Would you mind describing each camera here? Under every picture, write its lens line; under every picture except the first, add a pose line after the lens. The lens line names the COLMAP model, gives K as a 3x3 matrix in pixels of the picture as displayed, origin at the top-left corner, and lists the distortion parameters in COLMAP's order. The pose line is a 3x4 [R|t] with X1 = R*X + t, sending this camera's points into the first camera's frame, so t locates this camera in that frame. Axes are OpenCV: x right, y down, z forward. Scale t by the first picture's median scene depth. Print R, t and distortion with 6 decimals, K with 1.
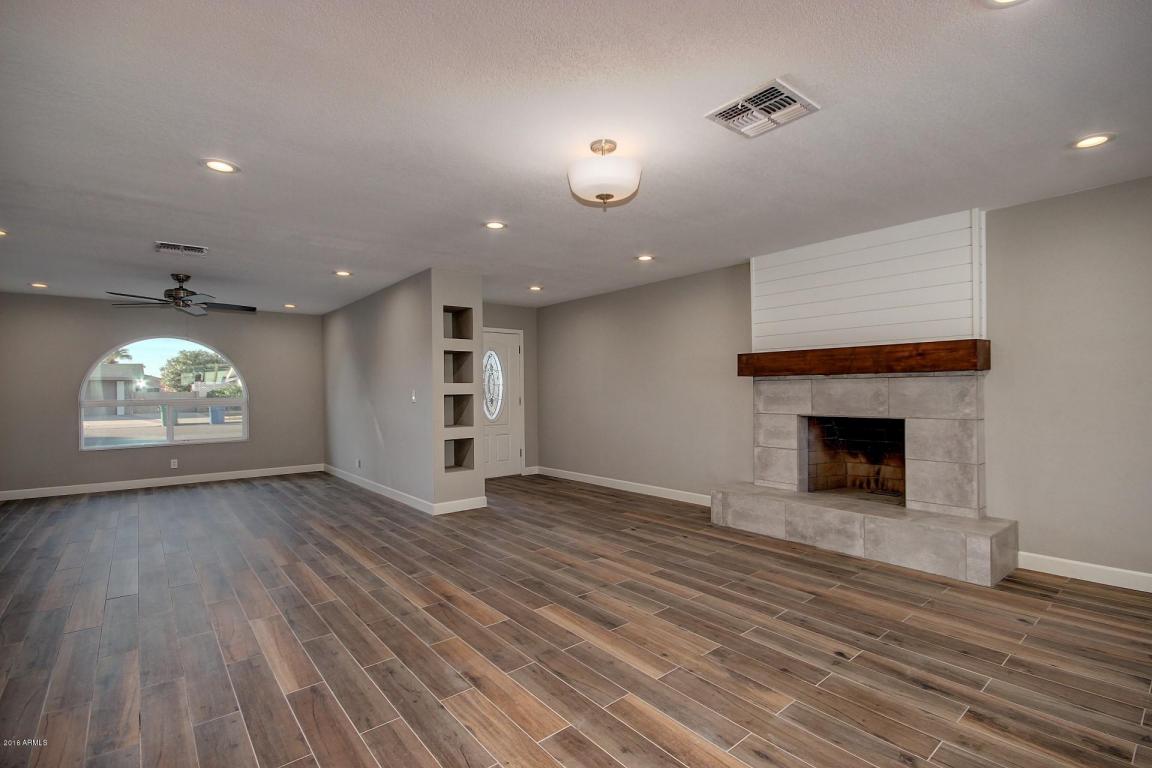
lens RADIAL K [[532.2, 0, 580.0], [0, 532.2, 389.8], [0, 0, 1]] dist [0.004679, -0.007410]
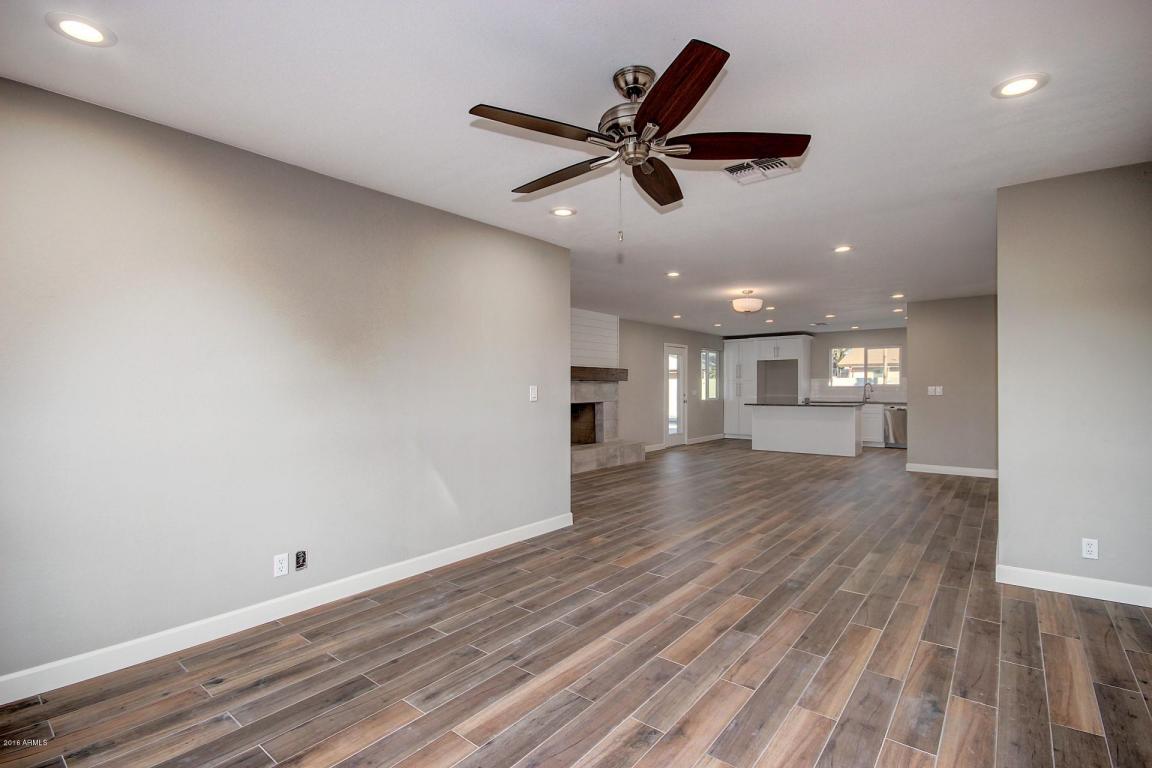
lens RADIAL K [[532.2, 0, 589.7], [0, 532.2, 390.1], [0, 0, 1]] dist [0.004679, -0.007410]
pose [[-0.214605, 0.007865, 0.976669, -1.592341], [0.005625, 0.999961, -0.006817, 0.020706], [-0.976685, 0.004031, -0.214641, 1.596470]]
